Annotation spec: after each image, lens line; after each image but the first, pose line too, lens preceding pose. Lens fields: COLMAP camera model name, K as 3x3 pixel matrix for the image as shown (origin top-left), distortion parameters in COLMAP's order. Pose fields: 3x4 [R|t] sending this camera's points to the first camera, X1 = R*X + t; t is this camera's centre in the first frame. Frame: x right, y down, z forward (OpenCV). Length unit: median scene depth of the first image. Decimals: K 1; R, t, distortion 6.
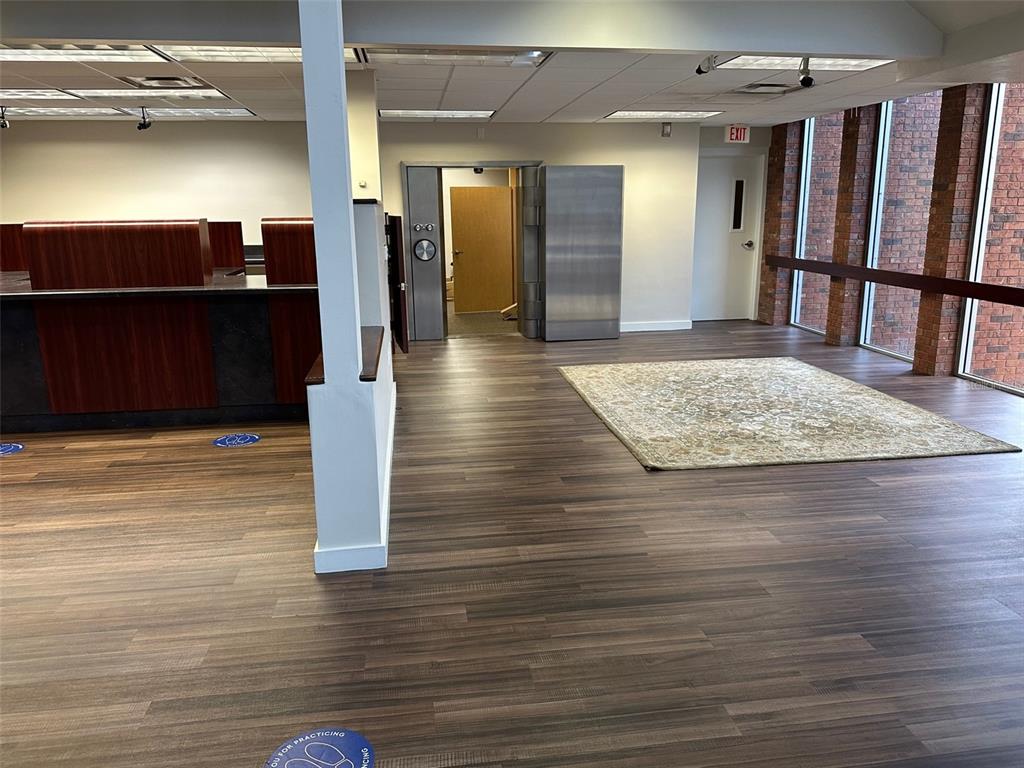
lens RADIAL K [[770.9, 0, 513.3], [0, 770.9, 383.8], [0, 0, 1]] dist [-0.008156, -0.002175]
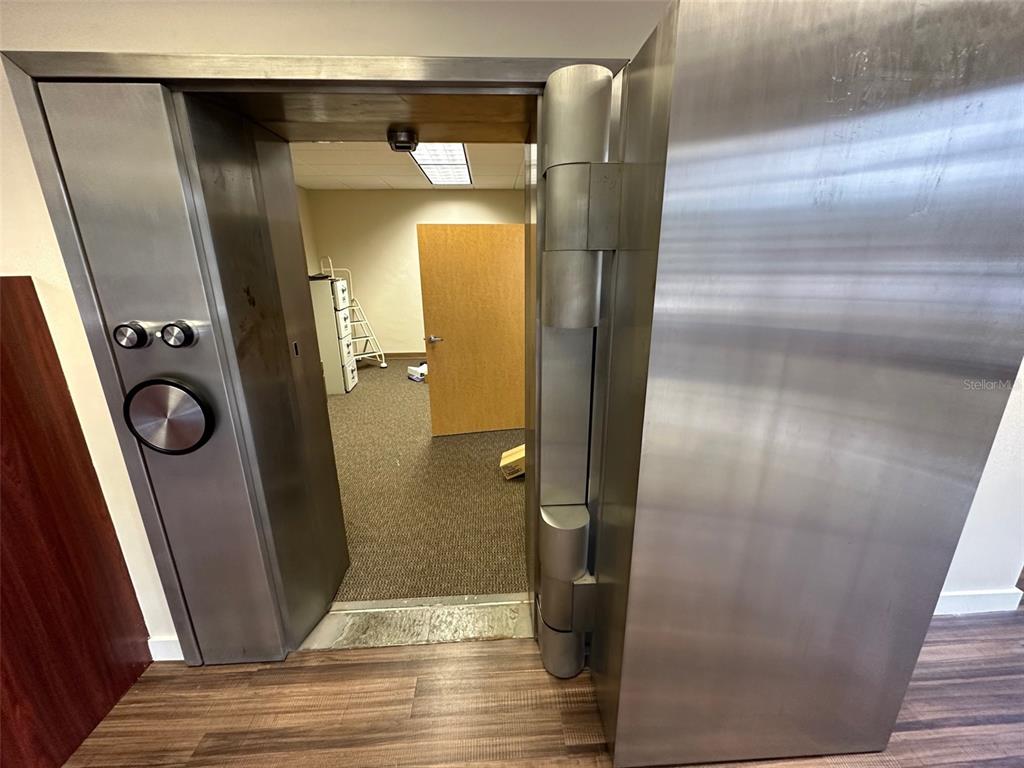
lens RADIAL K [[409.6, 0, 511.8], [0, 409.6, 381.5], [0, 0, 1]] dist [0.001752, -0.000732]
pose [[0.996591, 0.028164, -0.077540, 0.013777], [-0.023634, 0.997994, 0.058734, -0.199042], [0.079038, -0.056701, 0.995258, 0.877033]]
